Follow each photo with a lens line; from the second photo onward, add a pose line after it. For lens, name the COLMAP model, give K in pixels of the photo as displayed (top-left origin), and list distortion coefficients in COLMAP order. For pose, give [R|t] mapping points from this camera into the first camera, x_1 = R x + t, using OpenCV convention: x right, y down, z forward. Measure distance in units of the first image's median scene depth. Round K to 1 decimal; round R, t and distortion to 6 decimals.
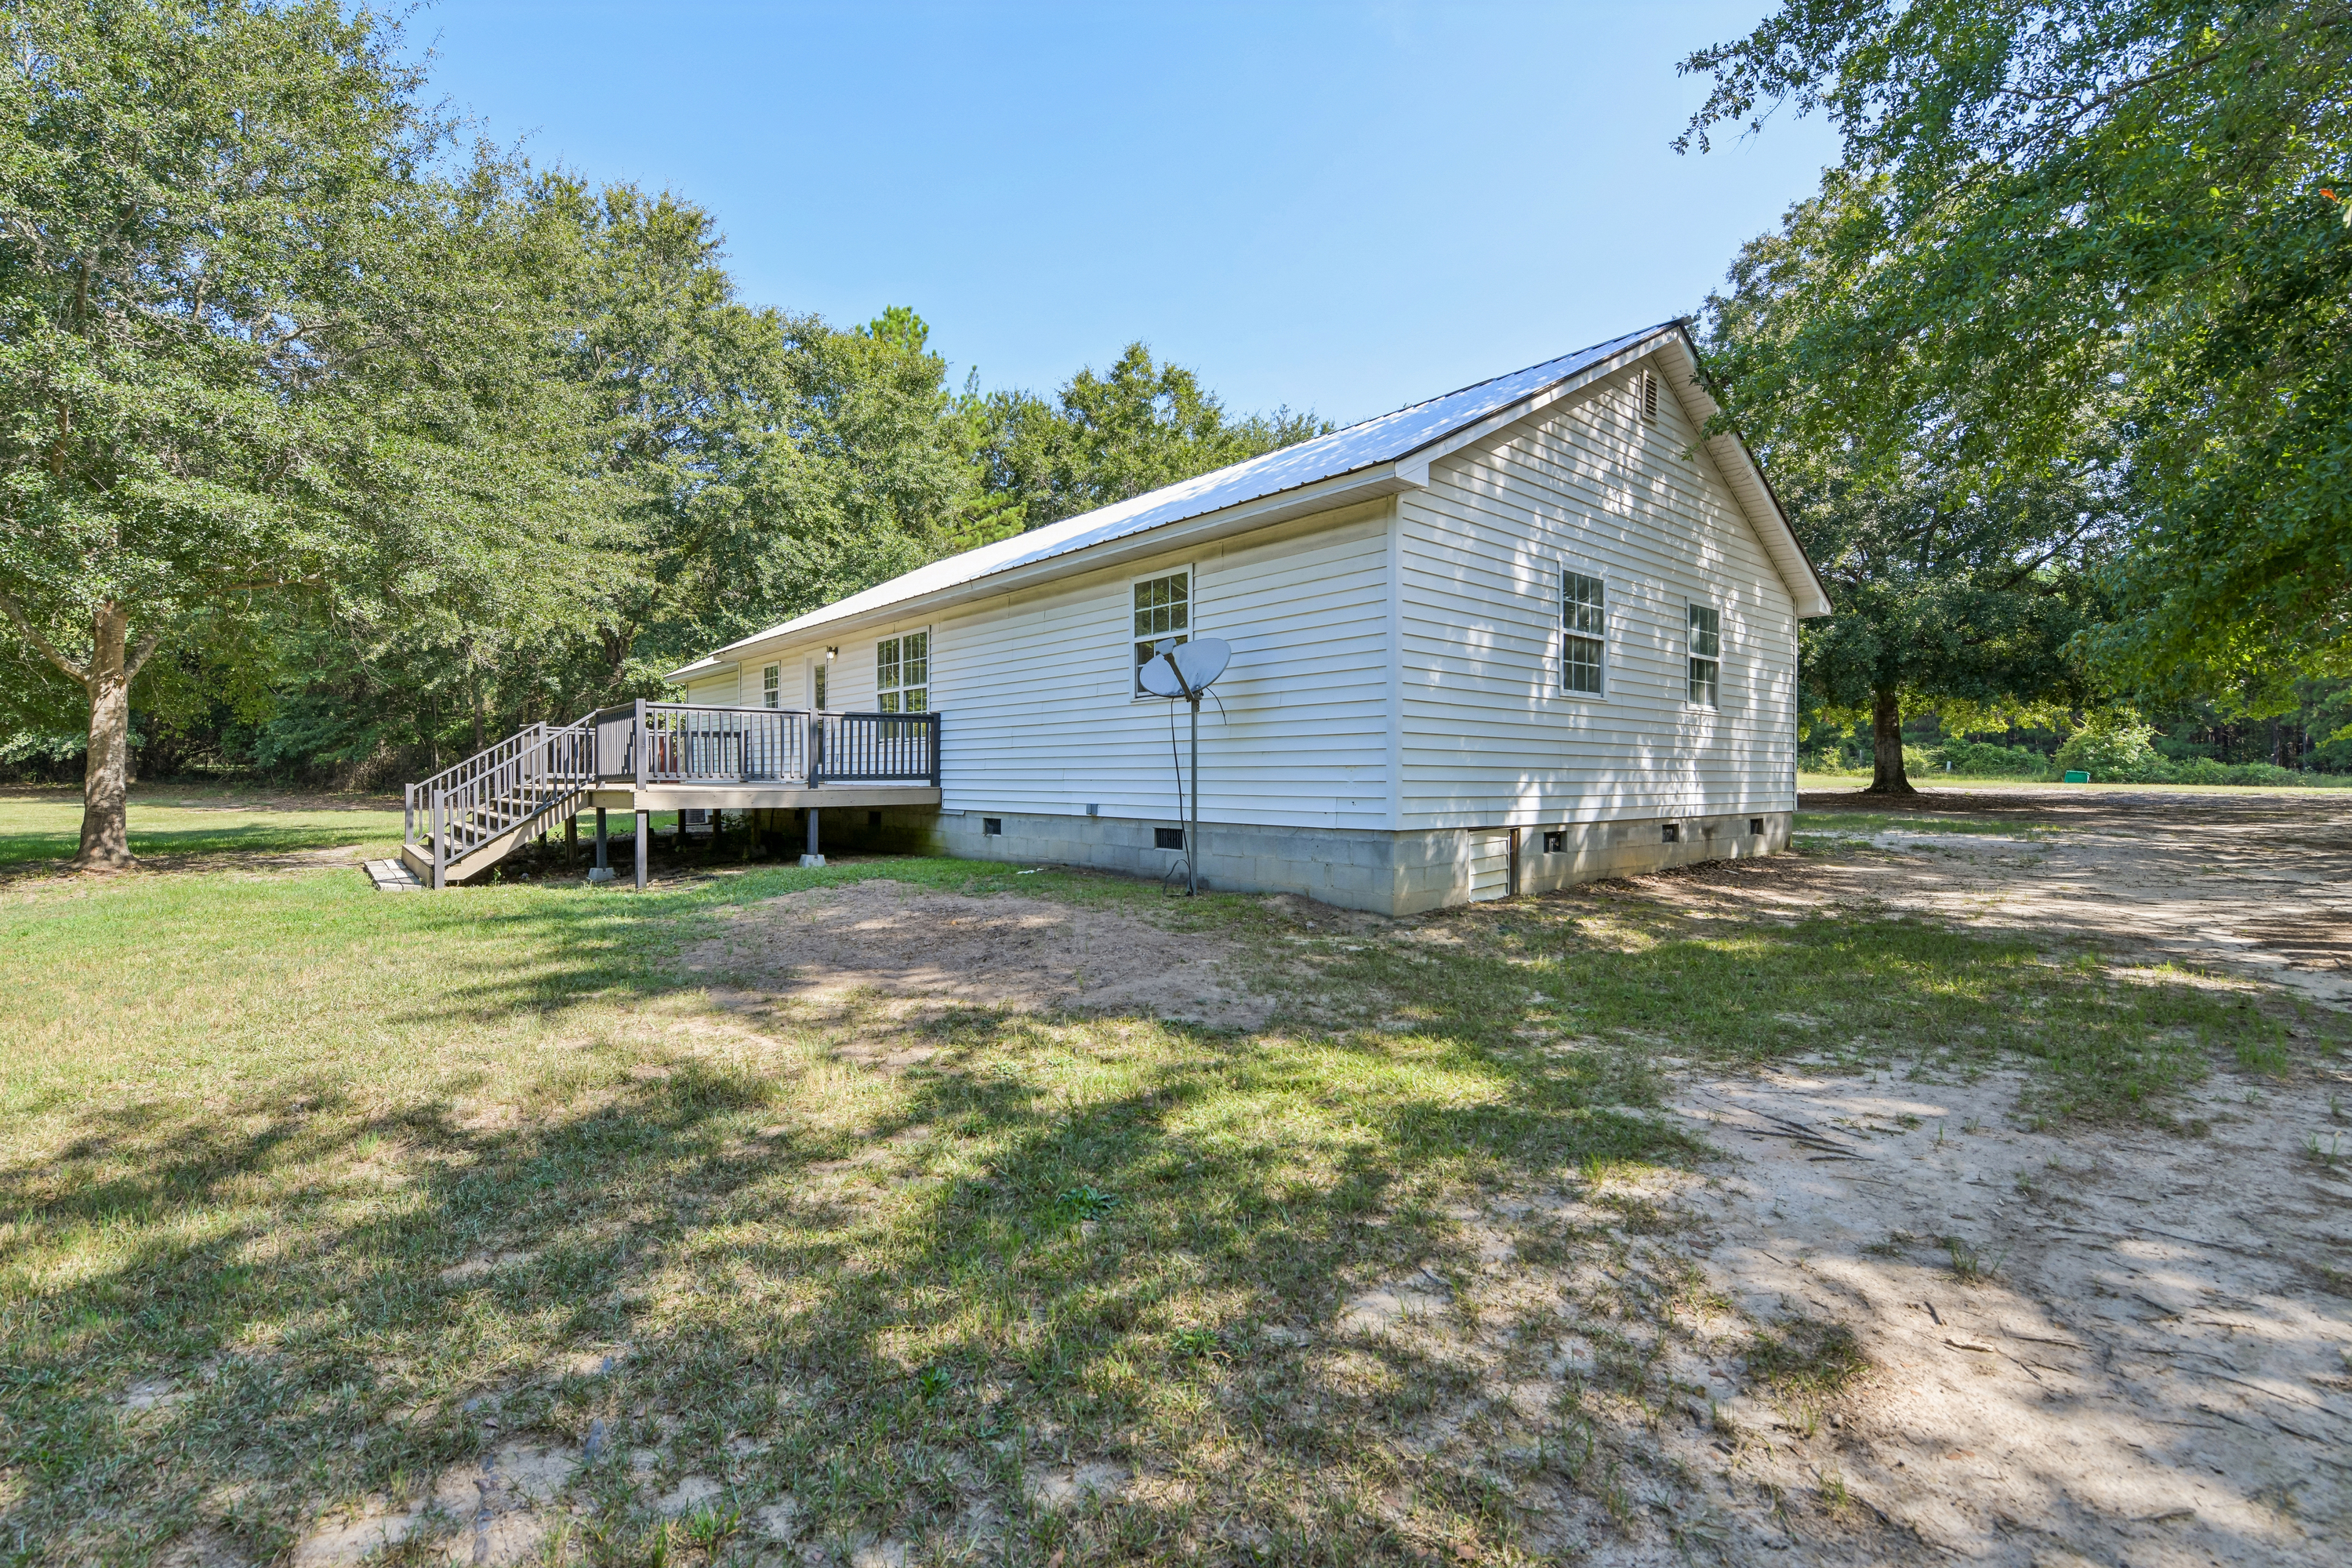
lens RADIAL K [[1009.4, 0, 1176.0], [0, 1009.4, 784.0], [0, 0, 1]] dist [-0.000214, 0.000028]
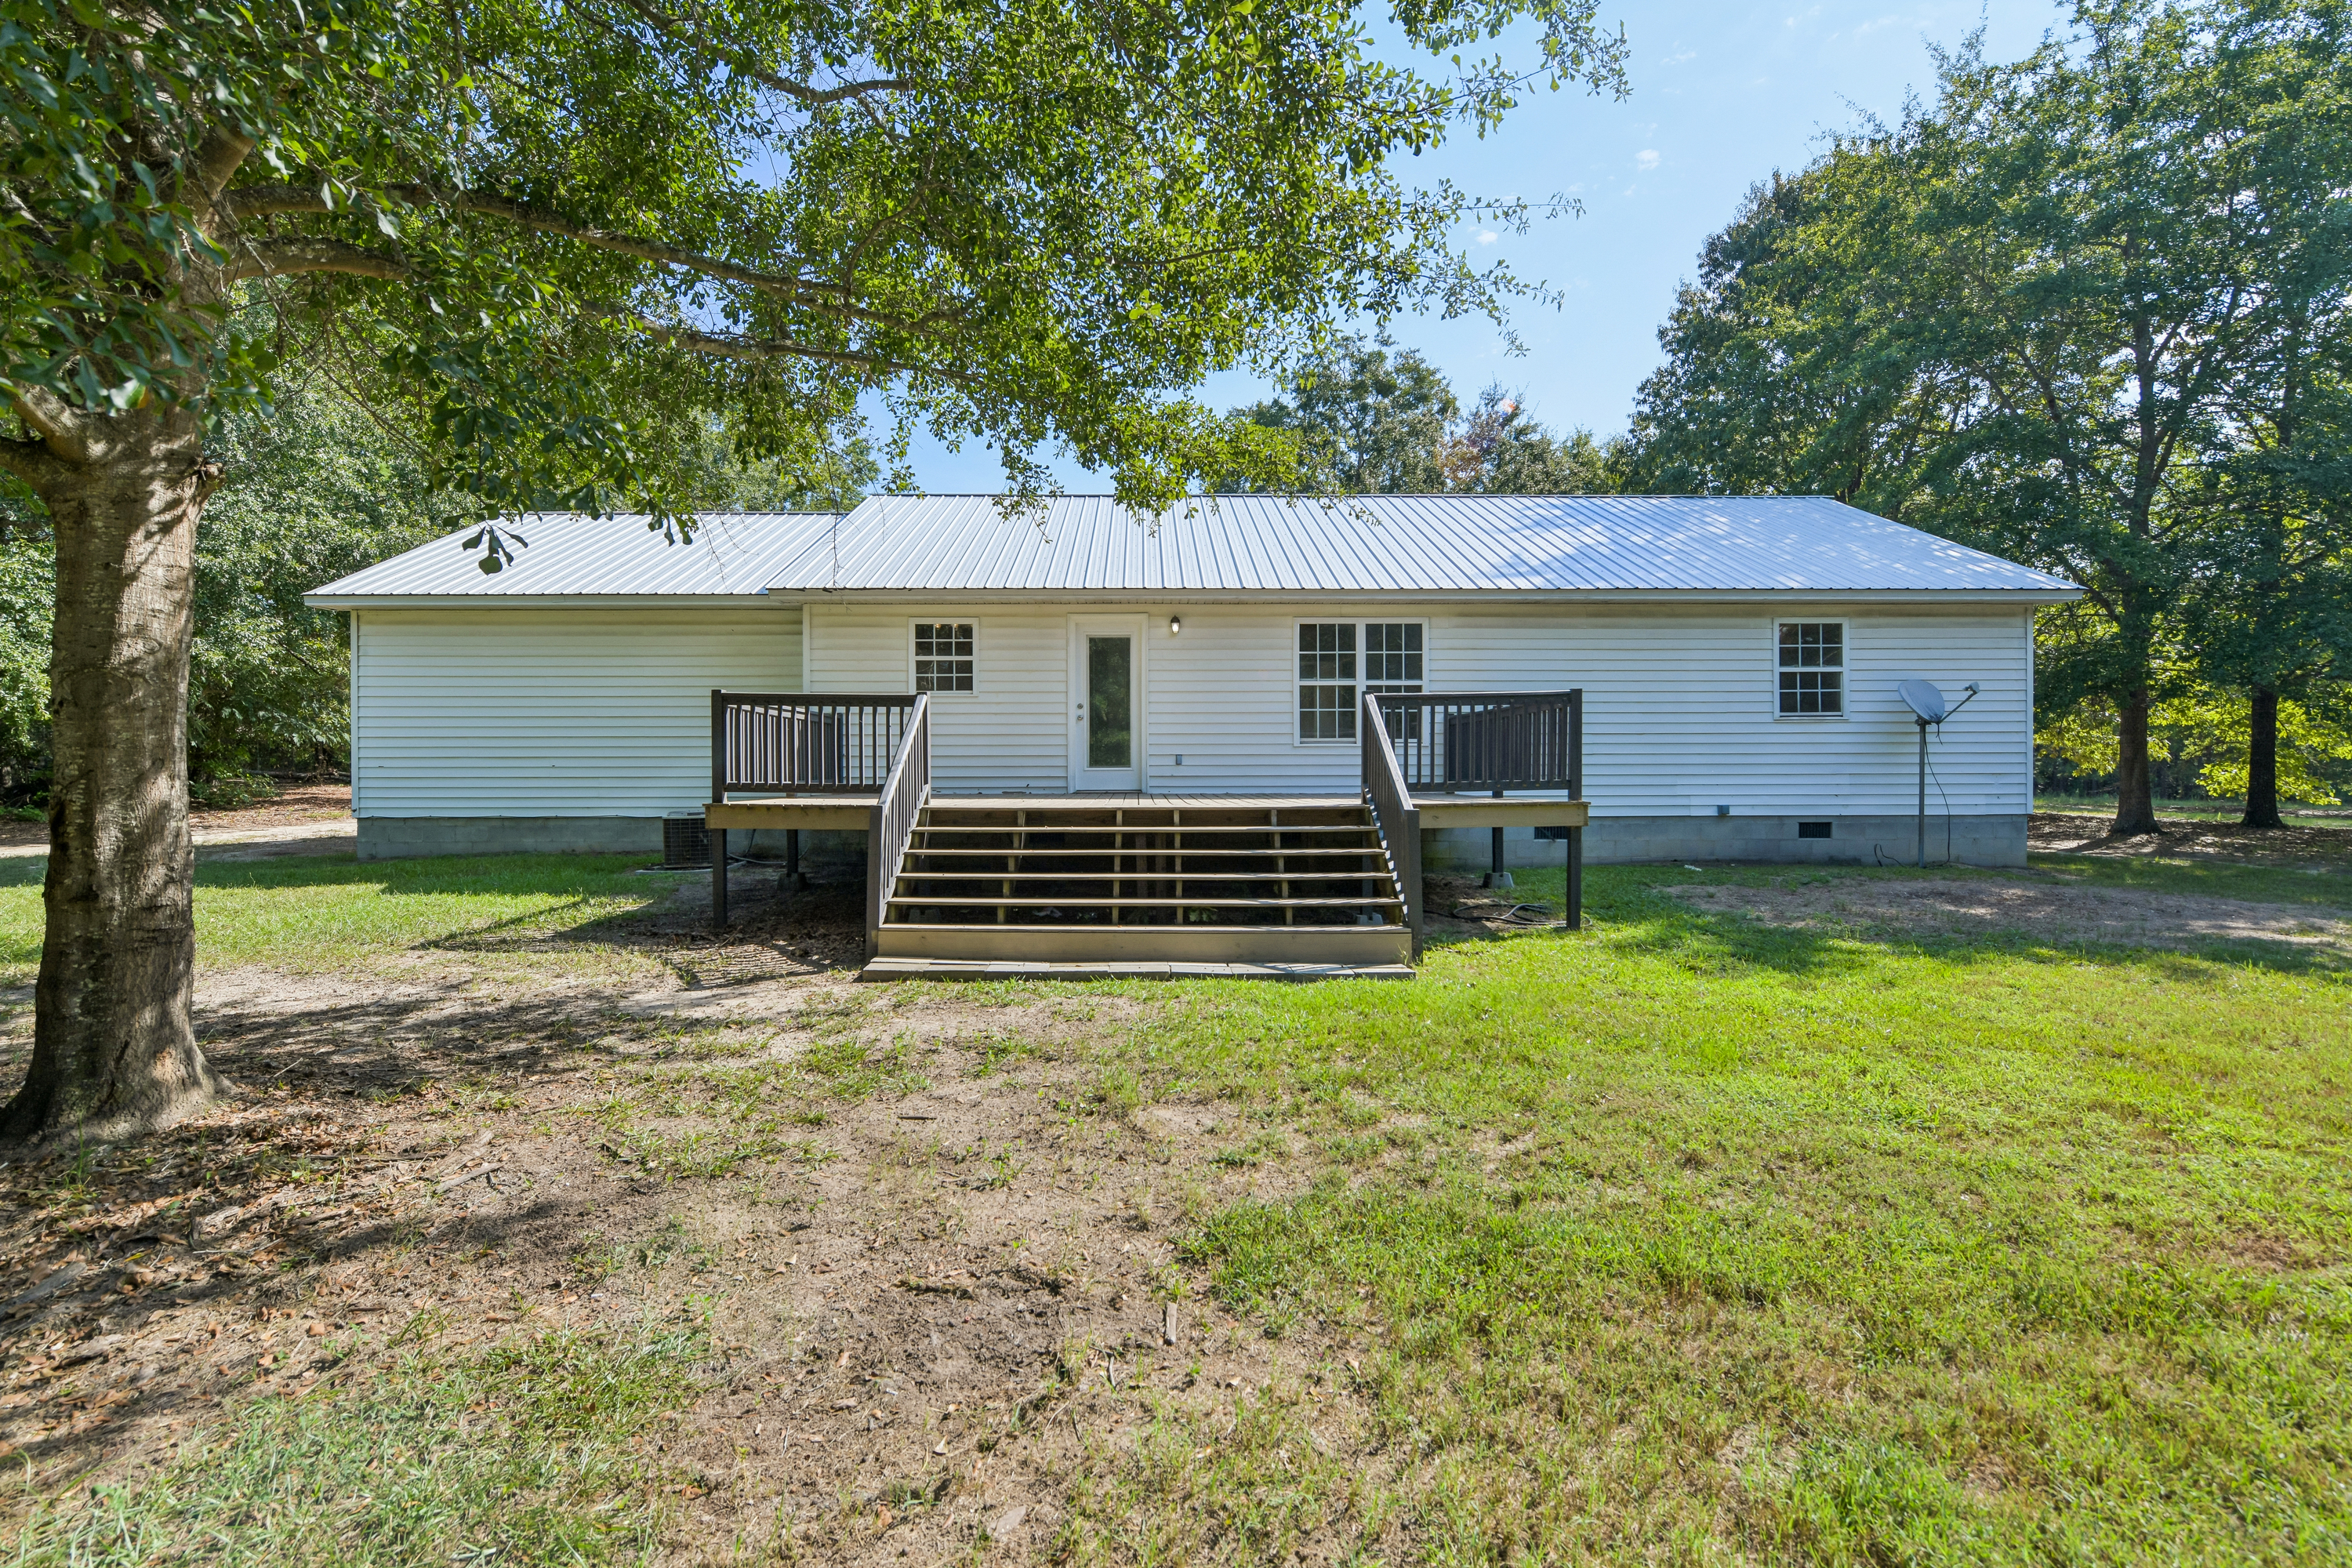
lens RADIAL K [[1009.4, 0, 1176.0], [0, 1009.4, 784.0], [0, 0, 1]] dist [-0.000214, 0.000028]
pose [[0.641927, -0.008330, 0.766720, -1.227867], [0.009641, 0.999950, 0.002793, -0.012420], [-0.766705, 0.005599, 0.641975, 0.660530]]
